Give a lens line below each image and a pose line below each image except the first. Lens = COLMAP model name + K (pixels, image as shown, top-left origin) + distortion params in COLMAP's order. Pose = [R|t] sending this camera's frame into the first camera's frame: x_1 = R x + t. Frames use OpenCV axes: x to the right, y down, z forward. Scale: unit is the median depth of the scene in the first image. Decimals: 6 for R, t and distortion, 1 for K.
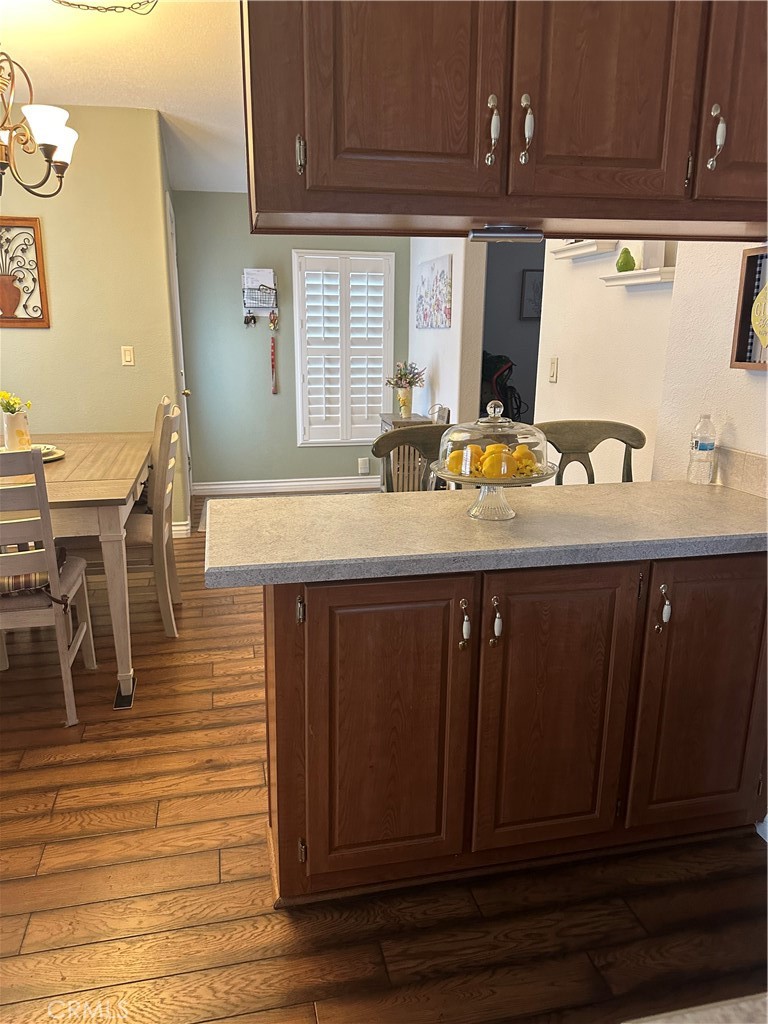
lens RADIAL K [[743.4, 0, 378.0], [0, 743.4, 532.2], [0, 0, 1]] dist [0.069381, -0.100193]
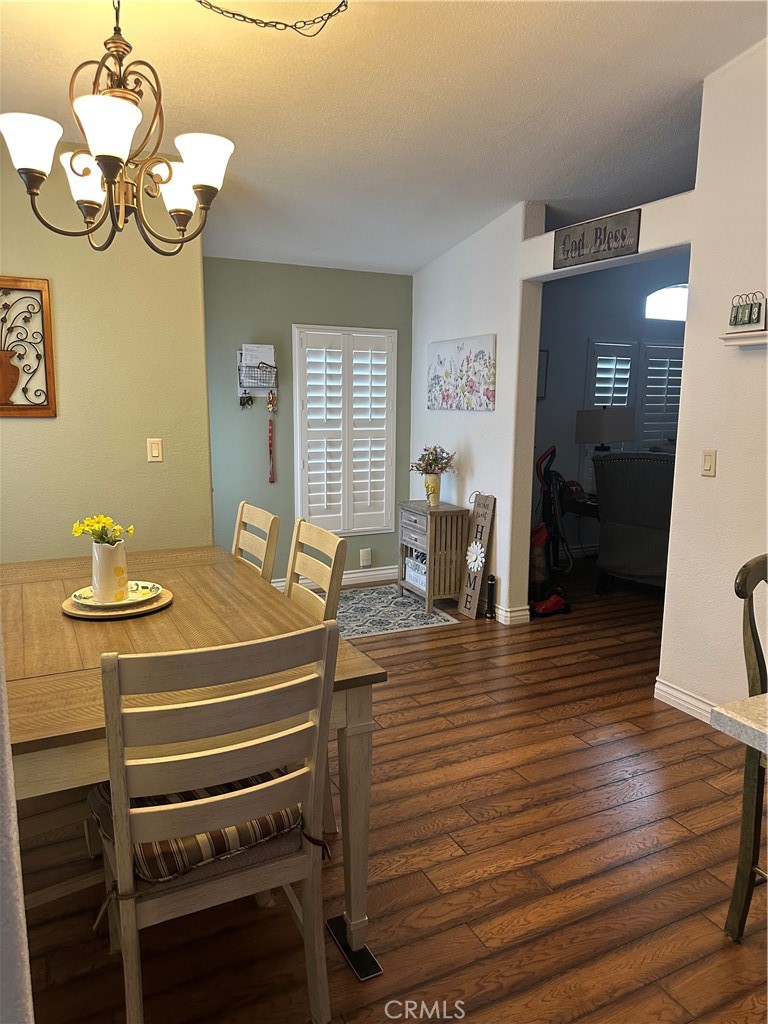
lens RADIAL K [[732.6, 0, 384.0], [0, 732.6, 512.0], [0, 0, 1]] dist [0.109268, -0.155337]
pose [[0.967346, -0.040349, 0.250227, -0.240725], [0.067297, 0.992700, -0.100091, -0.058724], [-0.244362, 0.113663, 0.962999, 0.148552]]
